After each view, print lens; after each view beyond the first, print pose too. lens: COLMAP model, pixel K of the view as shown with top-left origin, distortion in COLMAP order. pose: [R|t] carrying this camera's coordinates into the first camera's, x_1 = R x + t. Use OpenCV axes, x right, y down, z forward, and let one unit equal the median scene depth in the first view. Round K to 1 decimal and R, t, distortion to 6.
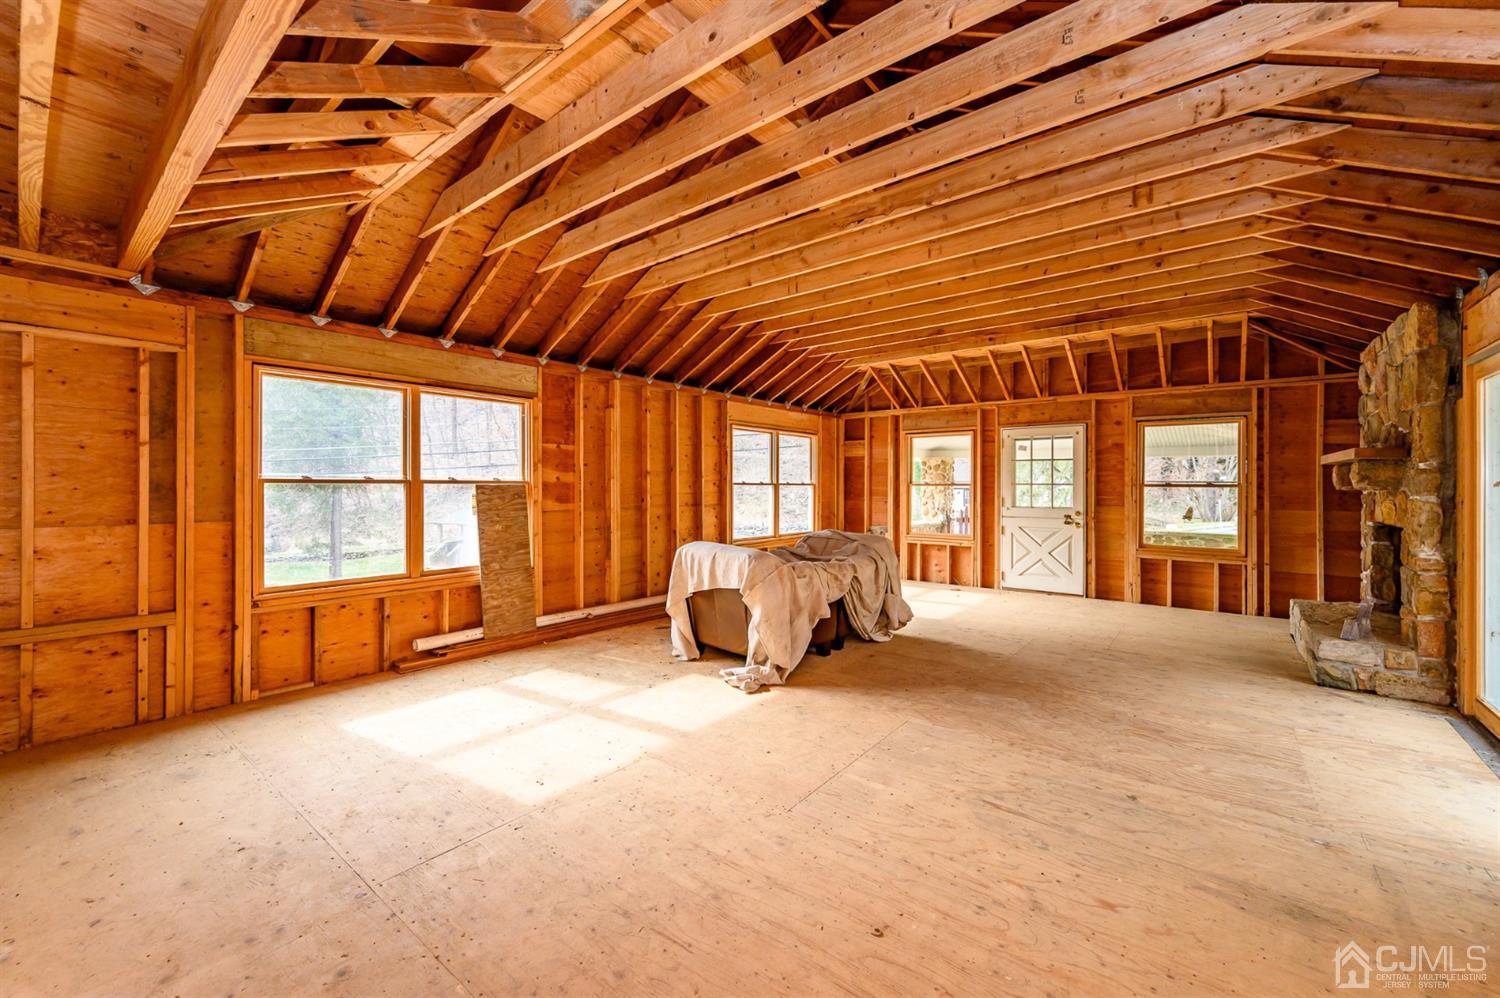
lens RADIAL K [[614.1, 0, 726.2], [0, 614.1, 491.9], [0, 0, 1]] dist [-0.000083, 0.000074]
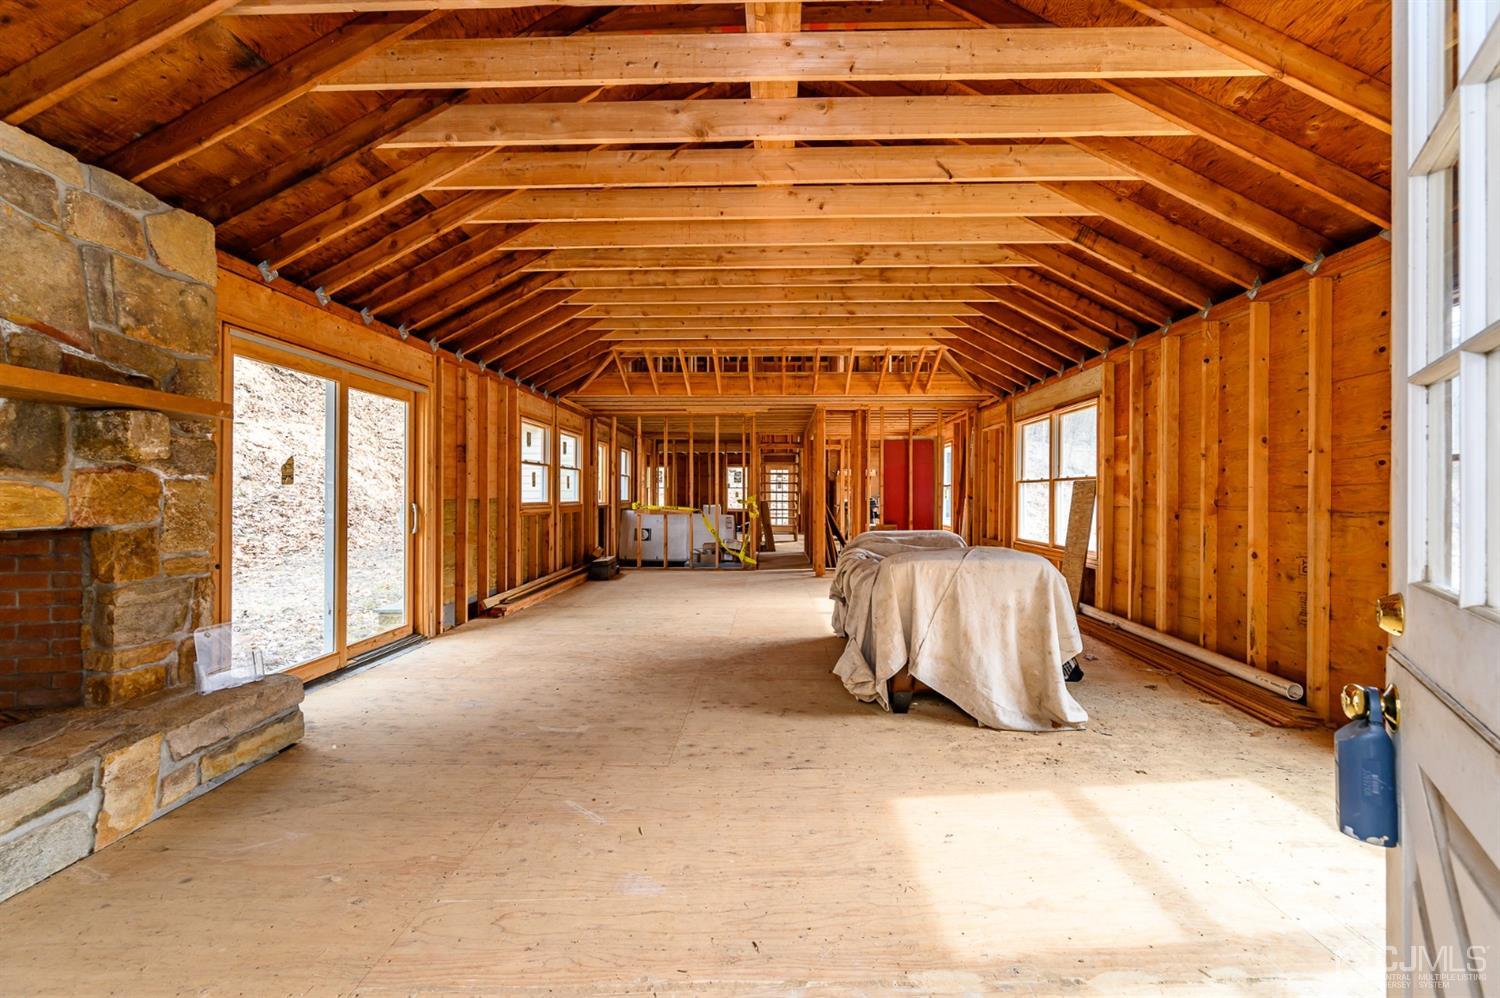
lens RADIAL K [[582.8, 0, 771.9], [0, 582.8, 494.9], [0, 0, 1]] dist [0.000224, -0.000111]
pose [[-0.773960, -0.004242, -0.633220, 0.964632], [-0.010693, 0.999923, 0.006372, 0.017461], [0.633144, 0.011703, -0.773945, 1.860783]]
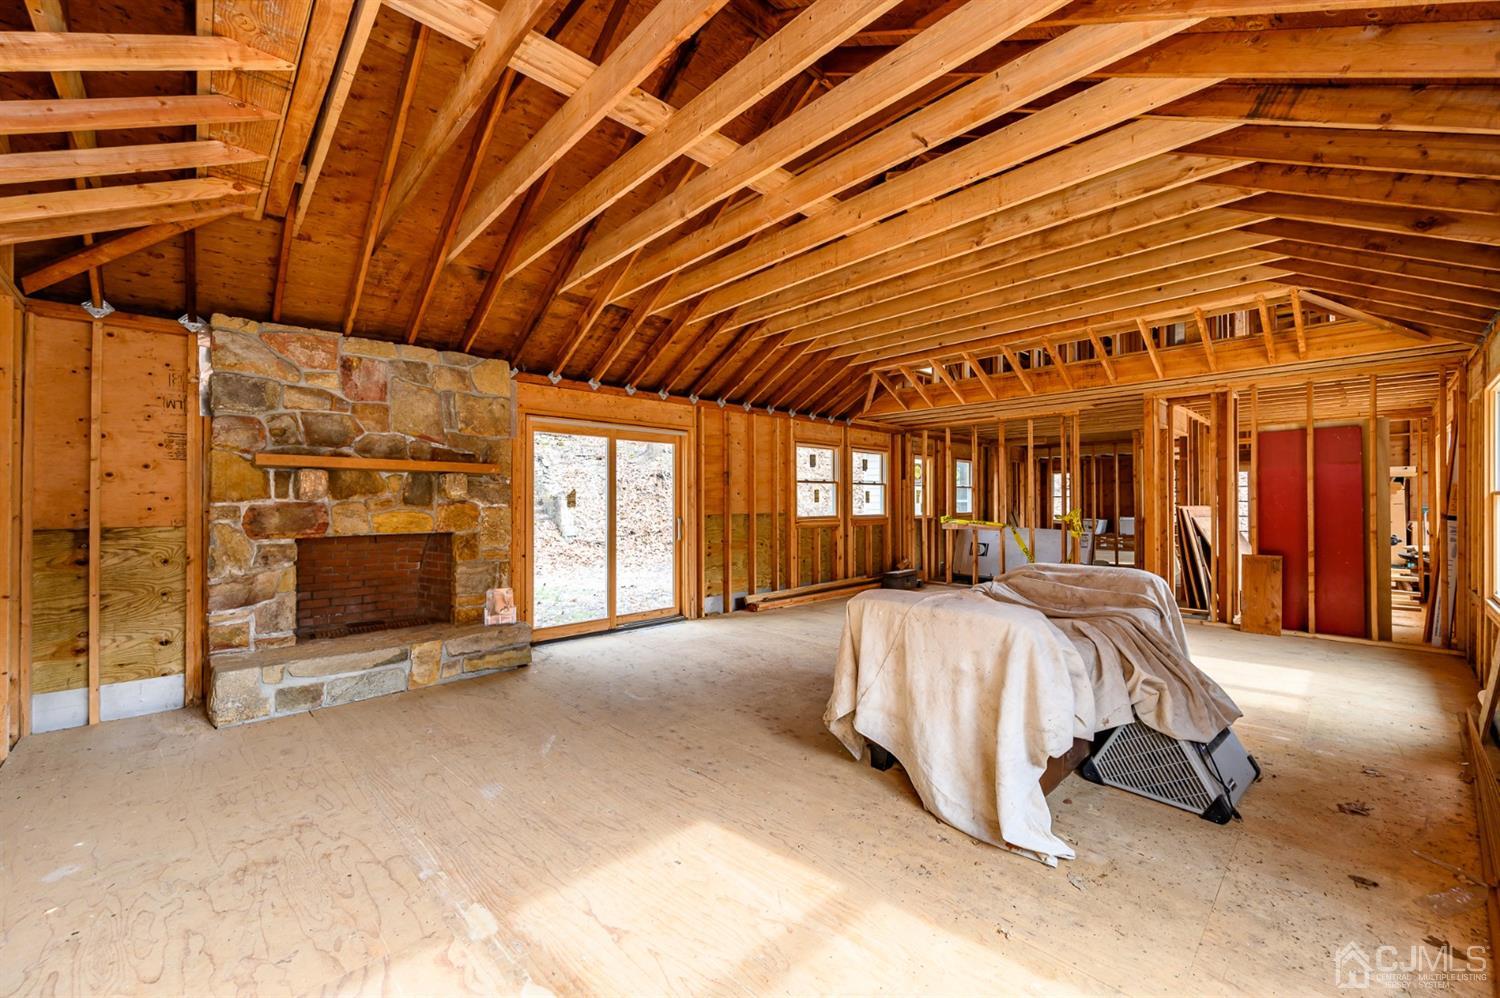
lens RADIAL K [[597.1, 0, 763.2], [0, 597.1, 501.5], [0, 0, 1]] dist [0.000655, 0.000022]
pose [[-0.995303, -0.002702, 0.096767, 0.402263], [-0.001549, 0.999927, 0.011984, -0.014711], [-0.096792, 0.011777, -0.995235, 2.089642]]
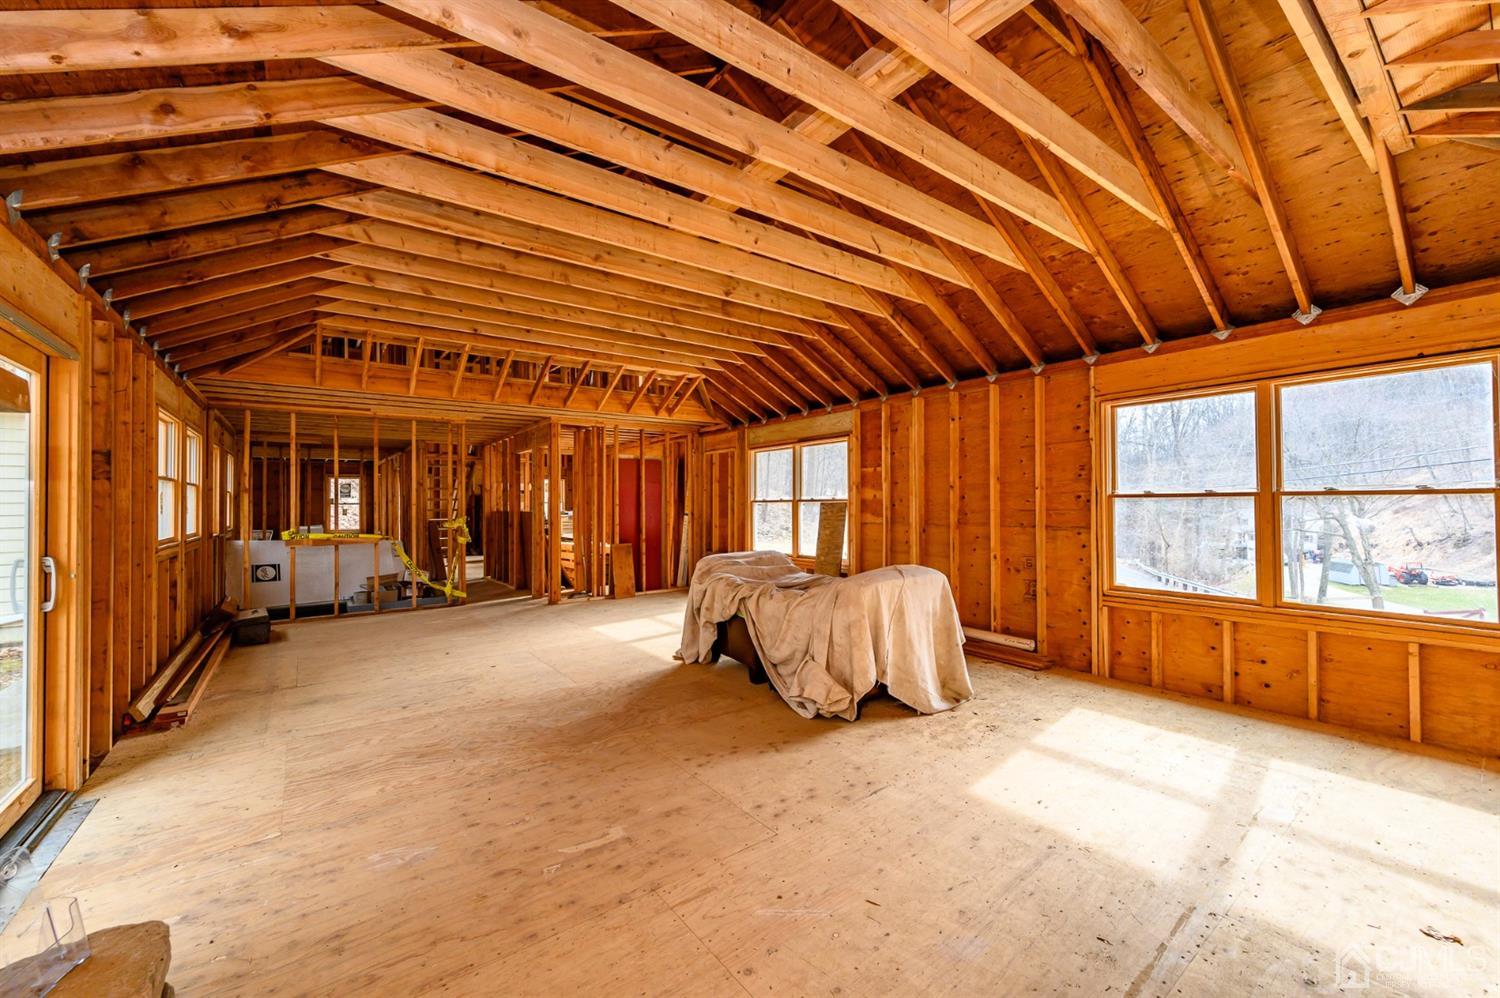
lens RADIAL K [[575.4, 0, 740.7], [0, 575.4, 499.7], [0, 0, 1]] dist [-0.000201, -0.000080]
pose [[-0.241857, -0.007248, -0.970285, 1.211891], [-0.001090, 0.999974, -0.007198, -0.009862], [0.970311, -0.000684, -0.241859, 1.410313]]
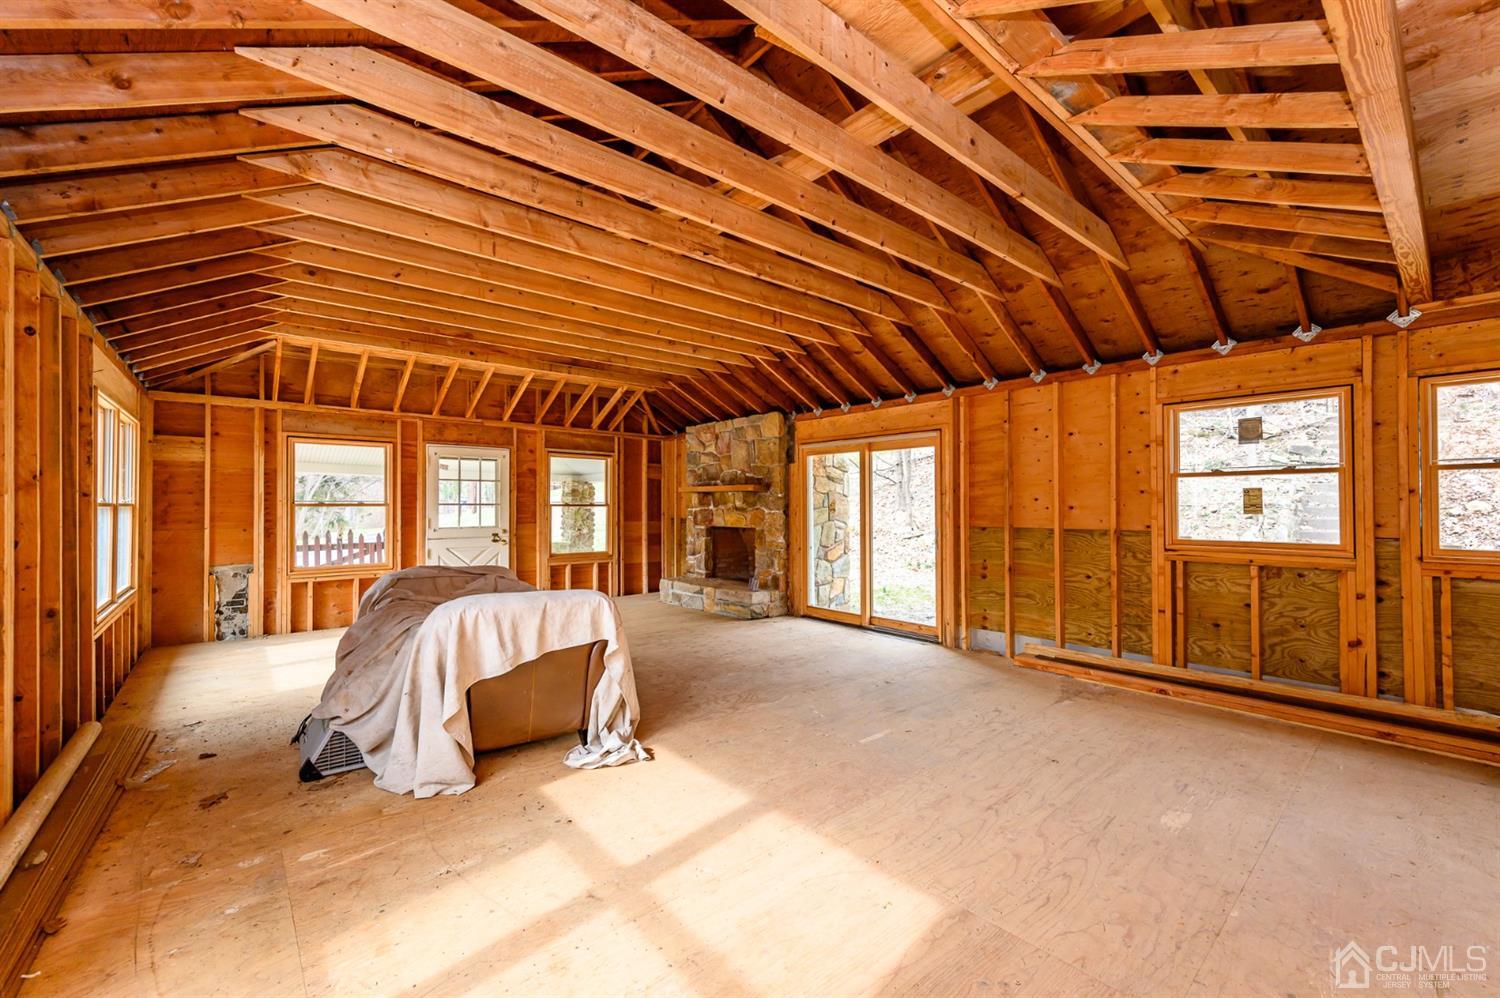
lens RADIAL K [[604.3, 0, 757.1], [0, 604.3, 501.0], [0, 0, 1]] dist [0.001593, -0.000063]
pose [[0.157161, 0.003358, 0.987567, -0.723599], [0.011833, 0.999916, -0.005283, -0.013532], [-0.987502, 0.012516, 0.157108, 0.704441]]
